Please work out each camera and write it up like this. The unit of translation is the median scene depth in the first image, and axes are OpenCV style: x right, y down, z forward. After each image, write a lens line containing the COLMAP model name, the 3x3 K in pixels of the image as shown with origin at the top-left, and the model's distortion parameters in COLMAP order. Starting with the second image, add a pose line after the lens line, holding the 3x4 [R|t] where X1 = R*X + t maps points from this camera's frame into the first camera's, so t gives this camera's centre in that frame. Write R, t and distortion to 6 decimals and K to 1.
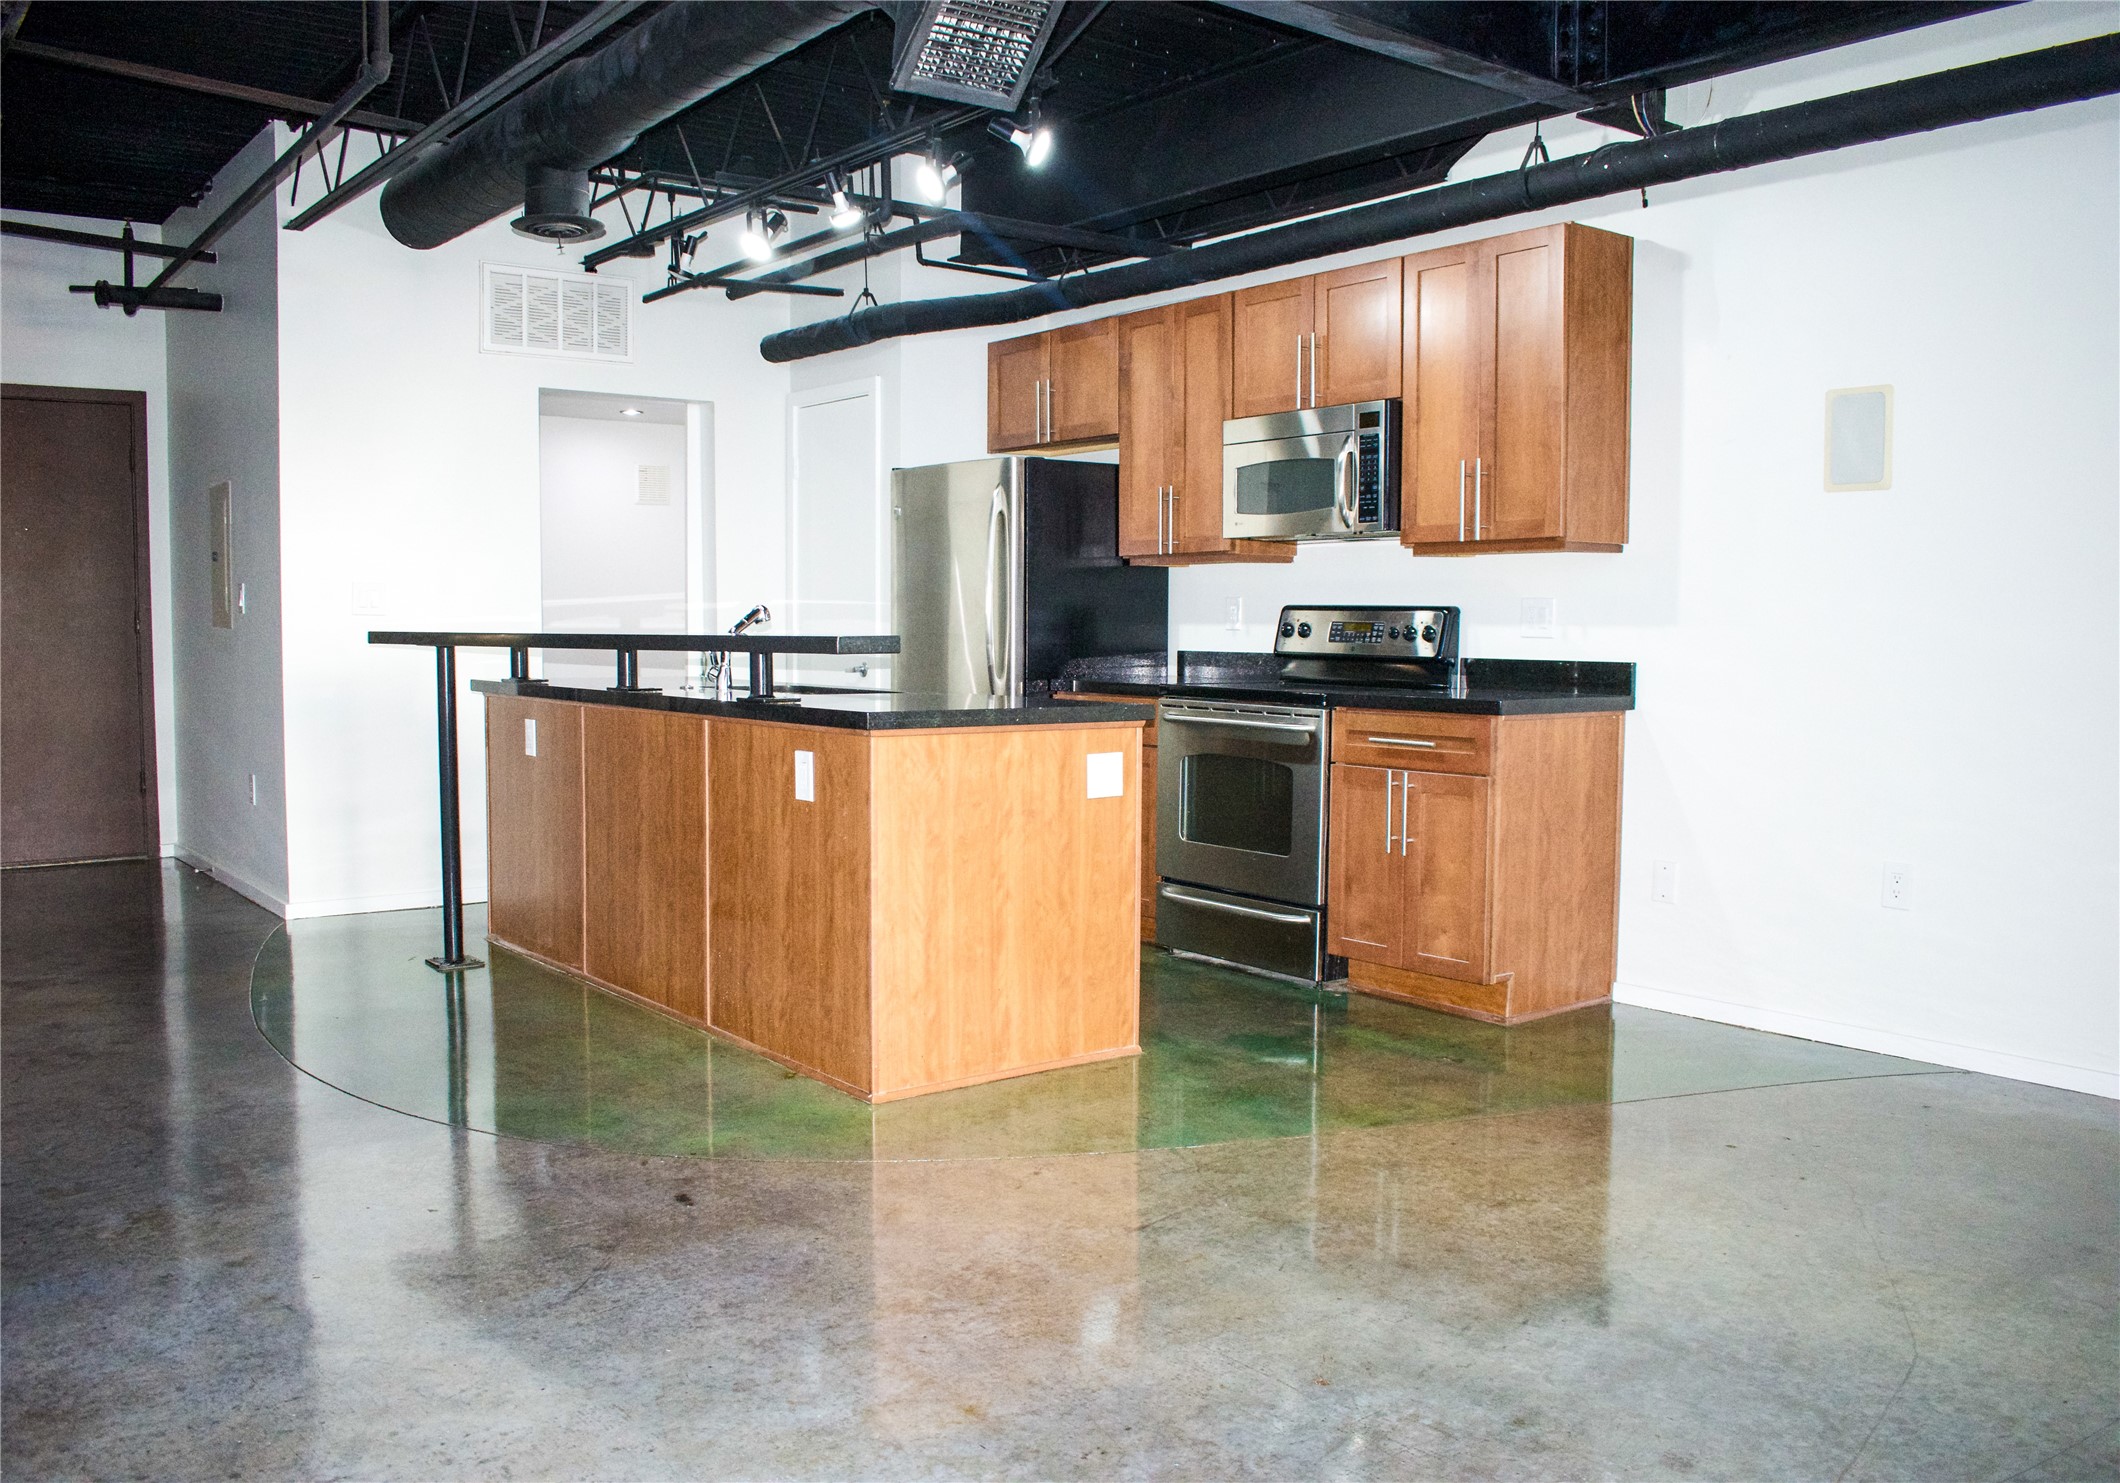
lens RADIAL K [[1740.9, 0, 1060.0], [0, 1740.9, 741.5], [0, 0, 1]] dist [-0.096296, 0.000952]
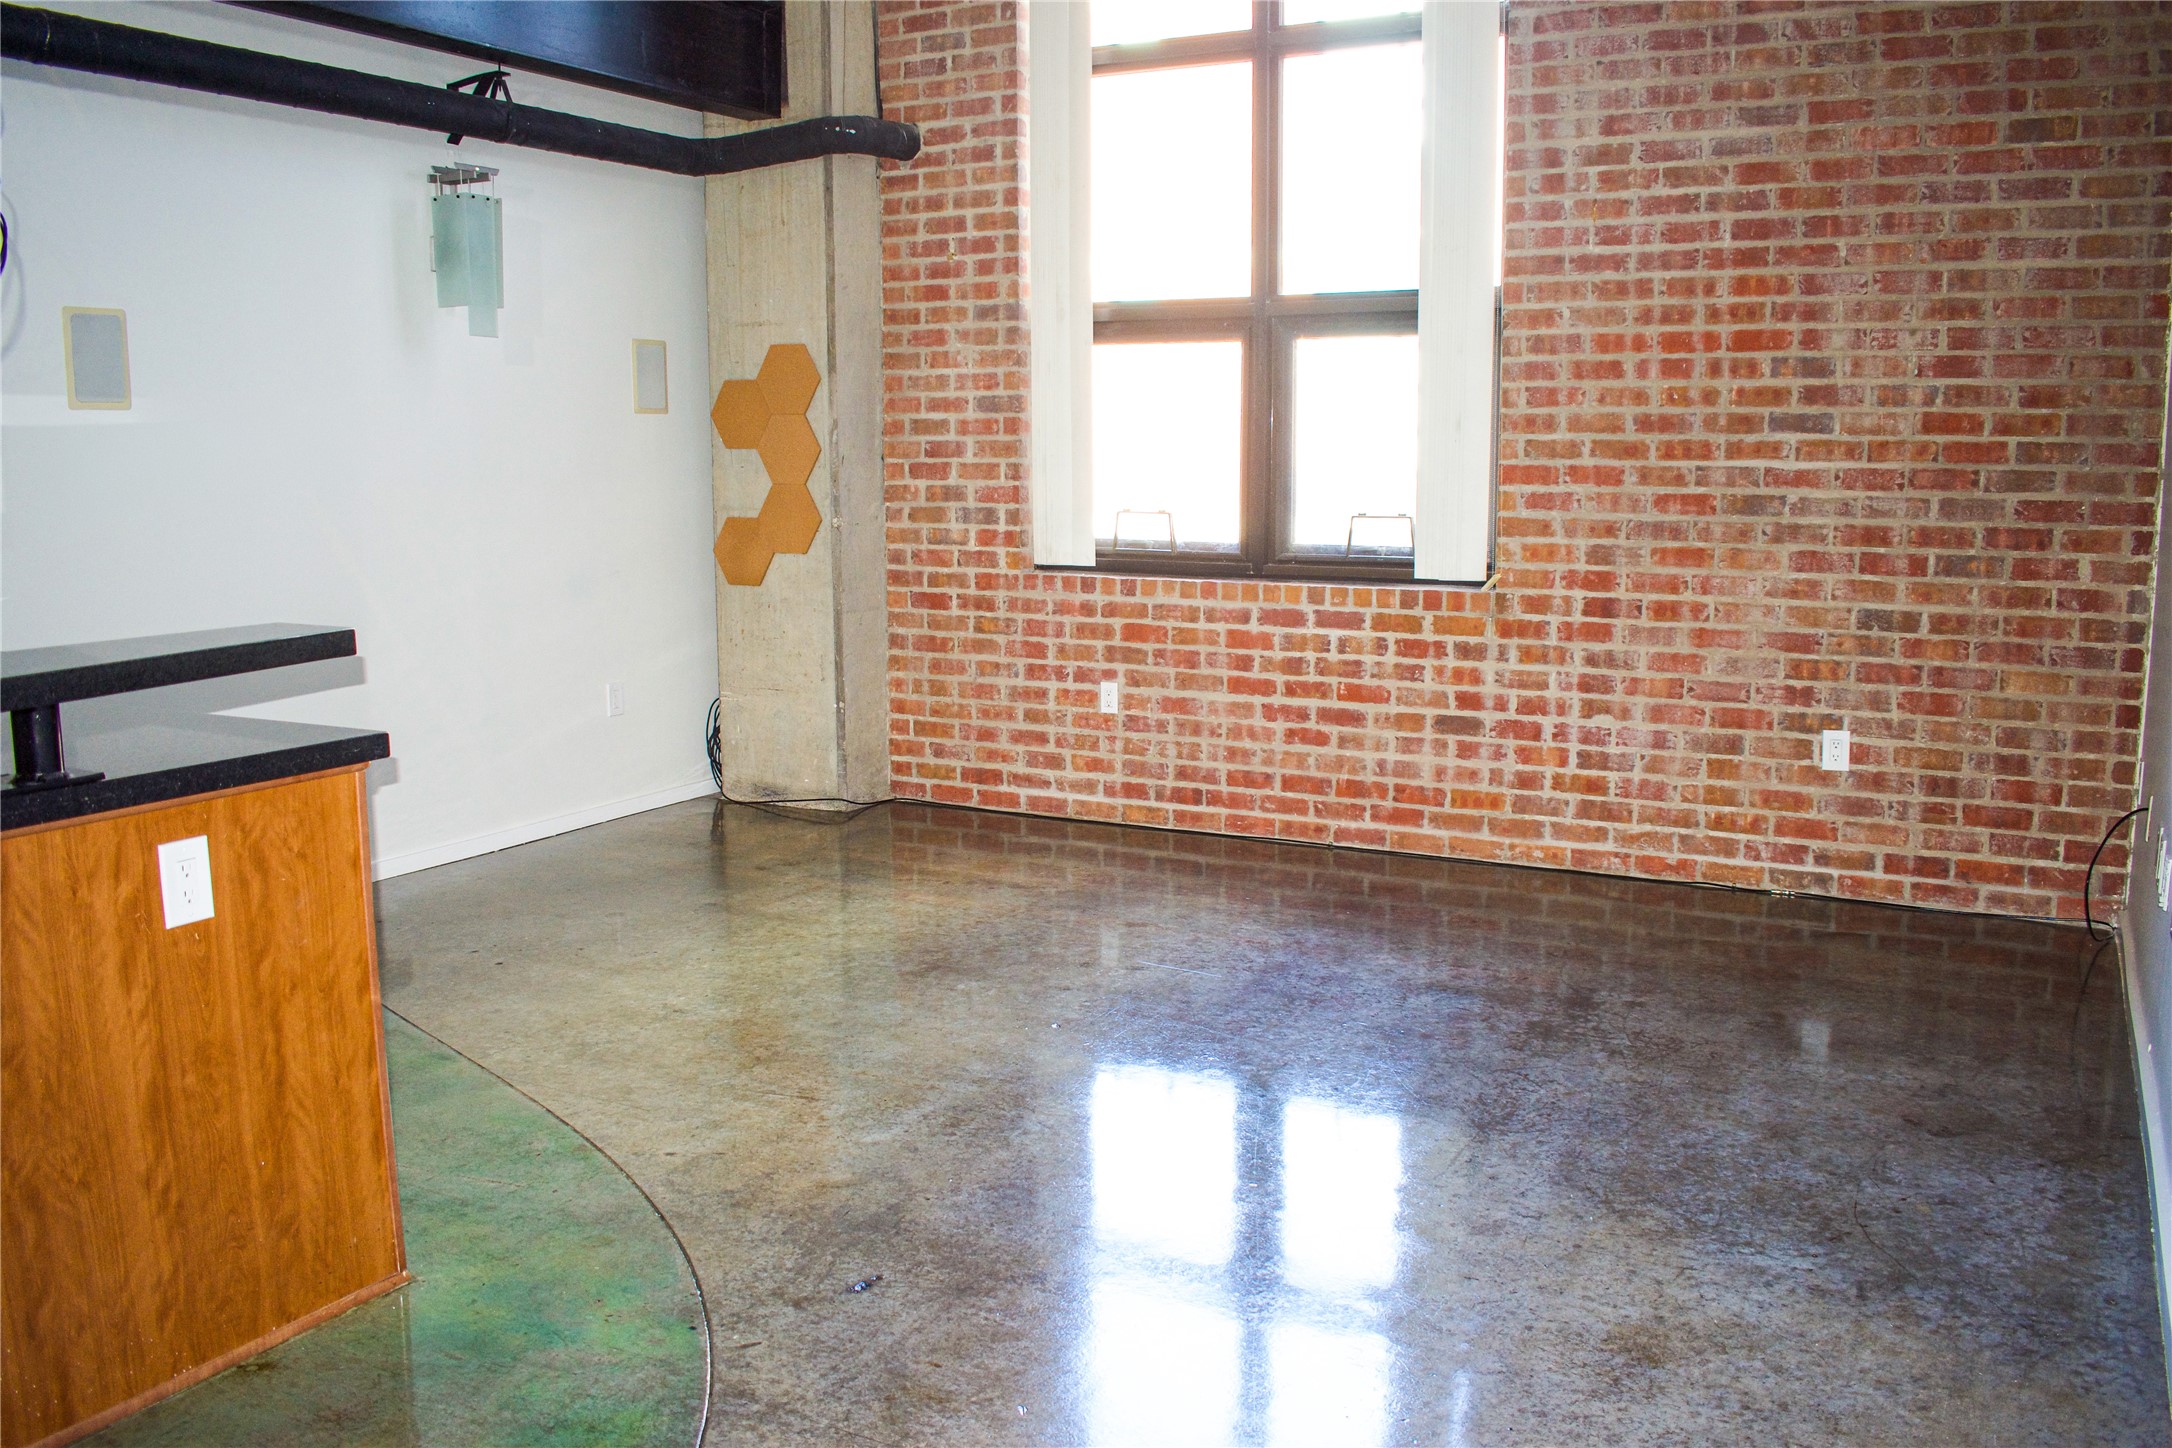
lens RADIAL K [[1799.5, 0, 1078.0], [0, 1799.5, 724.6], [0, 0, 1]] dist [-0.090032, 0.011039]
pose [[-0.397965, -0.141472, 0.906427, -0.793860], [0.063158, 0.981469, 0.180914, -0.119886], [-0.915224, 0.129245, -0.381655, 0.945793]]
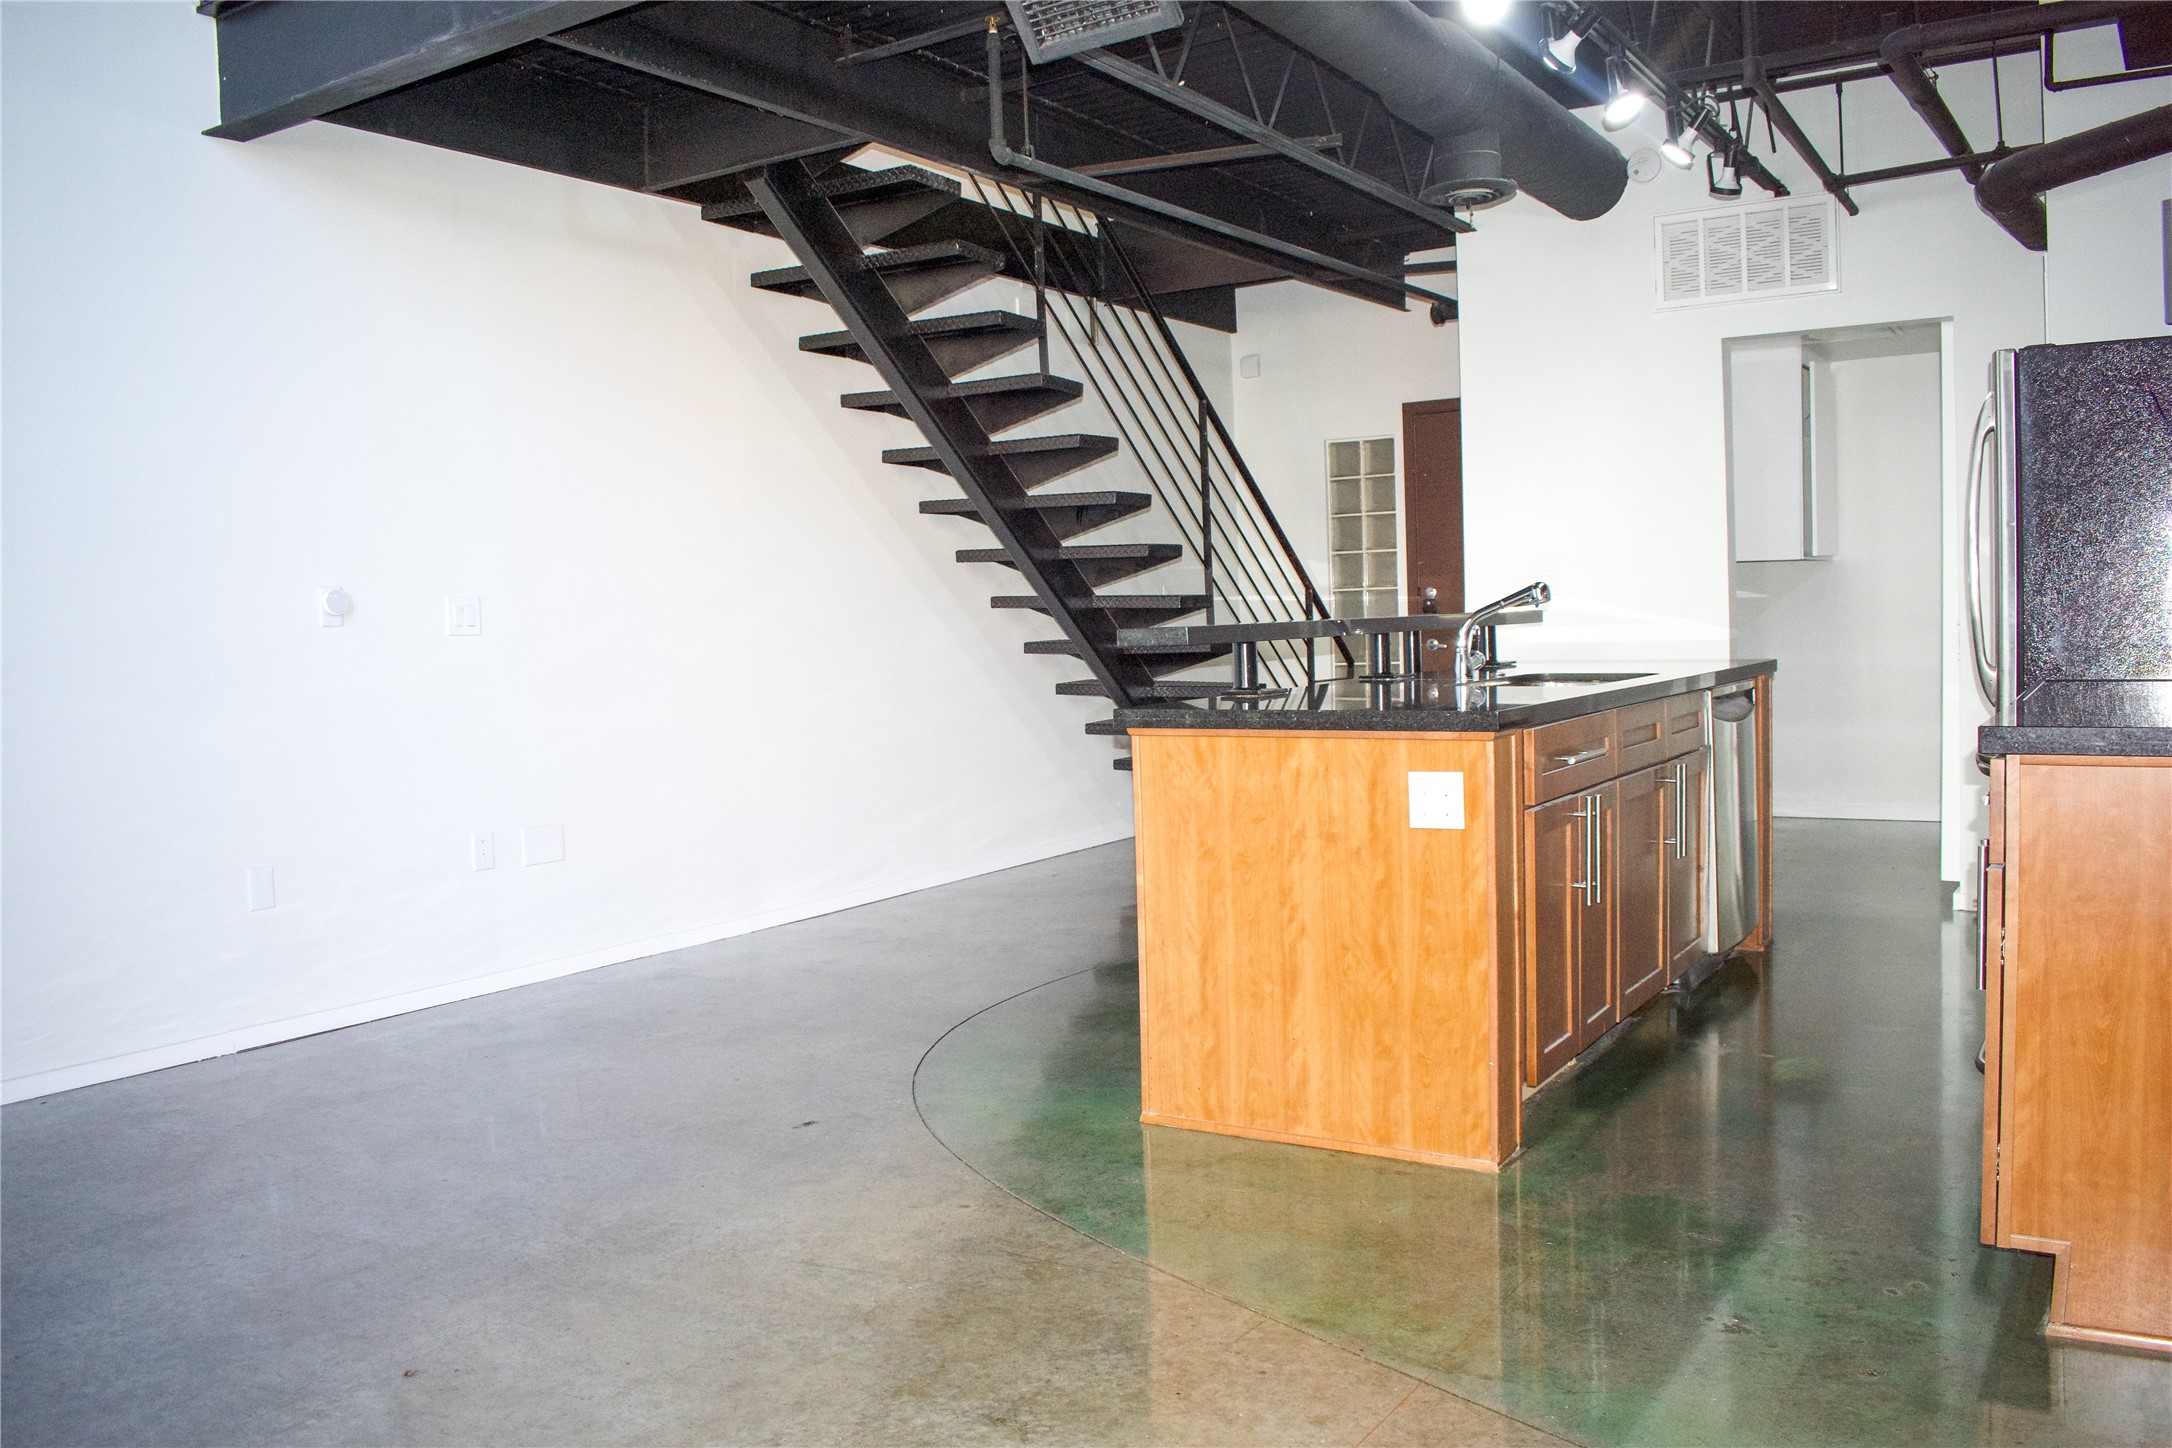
lens RADIAL K [[1758.0, 0, 1075.6], [0, 1758.0, 721.3], [0, 0, 1]] dist [-0.095194, 0.017423]
pose [[0.317462, 0.039004, -0.947469, 0.741792], [-0.027712, 0.999109, 0.031845, -0.037551], [0.947866, 0.016146, 0.318260, 0.625220]]
